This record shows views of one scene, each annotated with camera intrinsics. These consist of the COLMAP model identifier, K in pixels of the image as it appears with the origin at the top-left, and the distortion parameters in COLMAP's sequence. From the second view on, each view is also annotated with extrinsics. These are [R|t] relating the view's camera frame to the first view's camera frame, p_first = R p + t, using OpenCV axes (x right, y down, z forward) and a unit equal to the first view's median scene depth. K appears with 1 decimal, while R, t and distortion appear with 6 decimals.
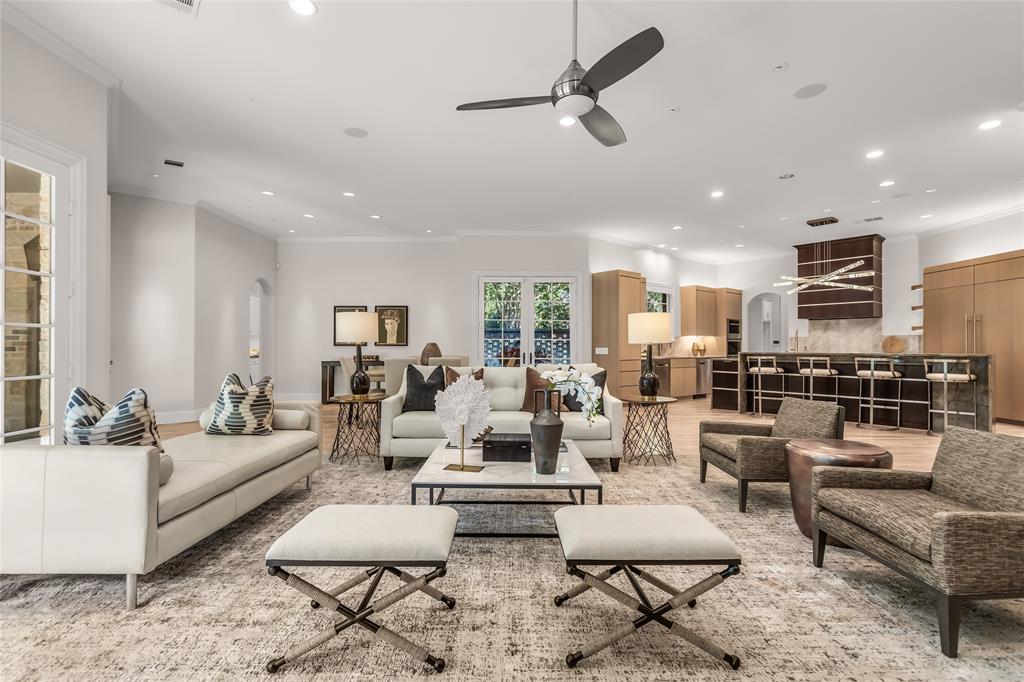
lens RADIAL K [[465.2, 0, 512.4], [0, 465.2, 344.5], [0, 0, 1]] dist [0.000594, 0.000200]
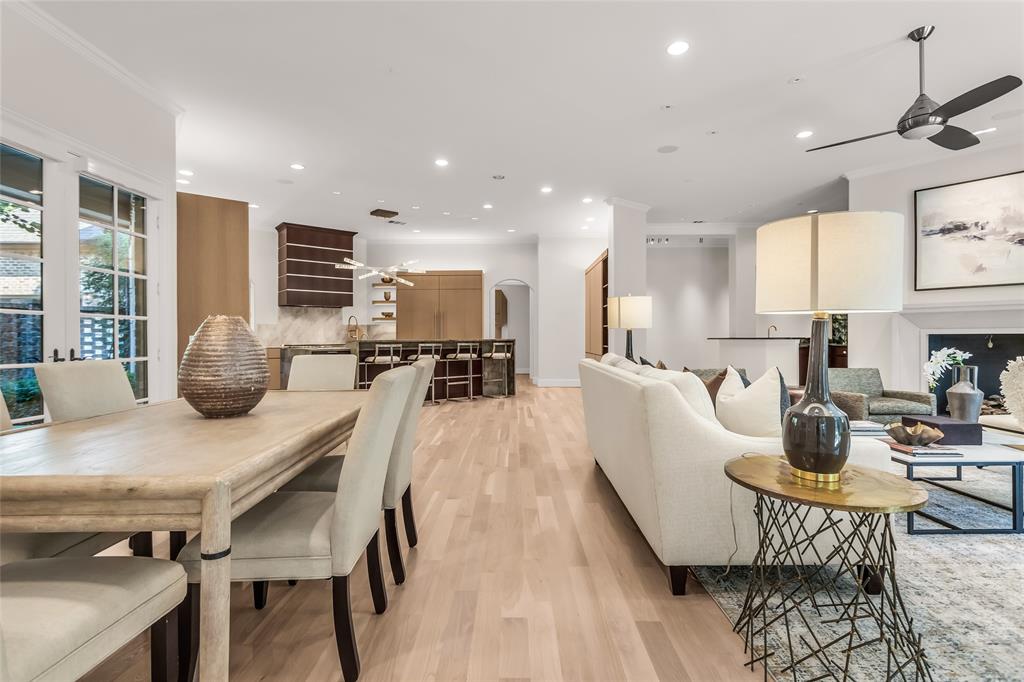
lens RADIAL K [[487.1, 0, 511.6], [0, 487.1, 339.0], [0, 0, 1]] dist [-0.001826, -0.000176]
pose [[-0.012307, -0.006627, 0.999902, -0.412842], [-0.000441, 0.999978, 0.006622, 0.007880], [-0.999924, -0.000359, -0.012310, 0.725103]]
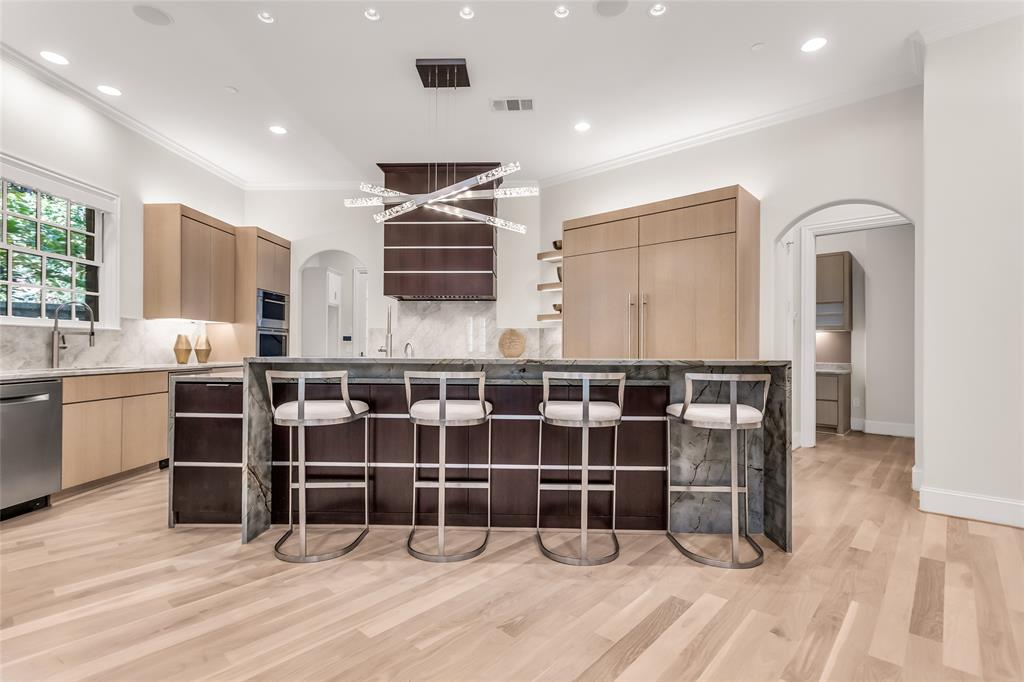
lens RADIAL K [[487.1, 0, 515.9], [0, 487.1, 343.4], [0, 0, 1]] dist [-0.001826, -0.000176]
pose [[0.658203, 0.010773, 0.752764, 0.350338], [-0.007997, 0.999941, -0.007319, 0.008012], [-0.752798, -0.001203, 0.658250, 0.623193]]
